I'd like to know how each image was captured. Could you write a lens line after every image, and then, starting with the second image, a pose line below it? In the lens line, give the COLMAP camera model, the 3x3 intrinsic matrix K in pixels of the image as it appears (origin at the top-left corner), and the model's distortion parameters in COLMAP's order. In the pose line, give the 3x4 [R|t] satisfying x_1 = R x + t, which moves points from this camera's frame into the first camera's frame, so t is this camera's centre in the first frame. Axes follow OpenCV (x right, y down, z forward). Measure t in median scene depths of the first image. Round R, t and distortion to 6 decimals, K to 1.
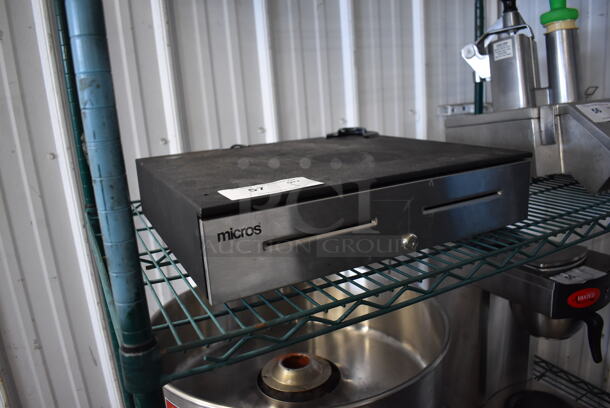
lens RADIAL K [[471.5, 0, 308.2], [0, 471.5, 202.3], [0, 0, 1]] dist [-0.096648, 0.011917]
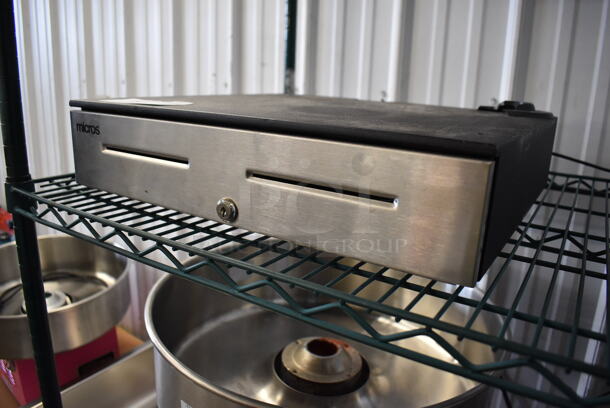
lens RADIAL K [[471.5, 0, 308.2], [0, 471.5, 202.3], [0, 0, 1]] dist [-0.096648, 0.011917]
pose [[0.487734, 0.305735, -0.817705, 0.542812], [-0.280996, 0.941802, 0.184529, -0.061619], [0.826533, 0.139770, 0.545259, 0.426206]]
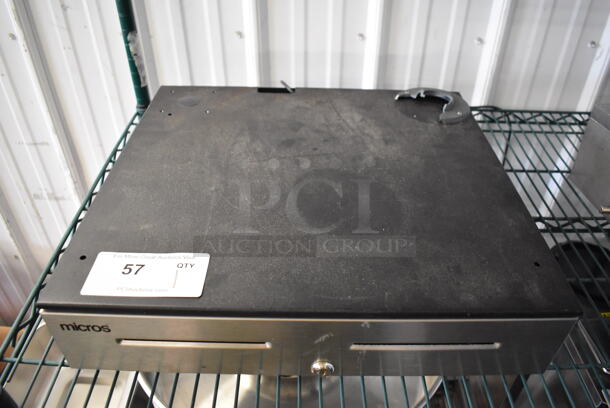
lens RADIAL K [[471.5, 0, 308.2], [0, 471.5, 202.3], [0, 0, 1]] dist [-0.096648, 0.011917]
pose [[0.881002, 0.347447, -0.321117, 0.211860], [-0.182735, 0.875957, 0.446438, -0.303991], [0.436398, -0.334634, 0.835211, 0.266932]]
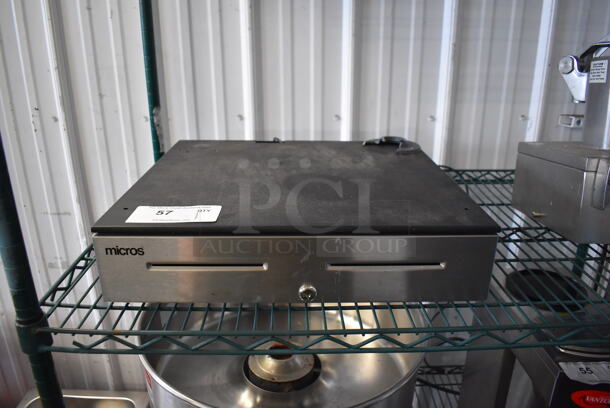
lens RADIAL K [[471.5, 0, 308.2], [0, 471.5, 202.3], [0, 0, 1]] dist [-0.096648, 0.011917]
pose [[0.893581, 0.218160, -0.392326, 0.342334], [-0.169461, 0.973237, 0.155216, -0.153839], [0.415688, -0.072214, 0.906636, 0.075714]]
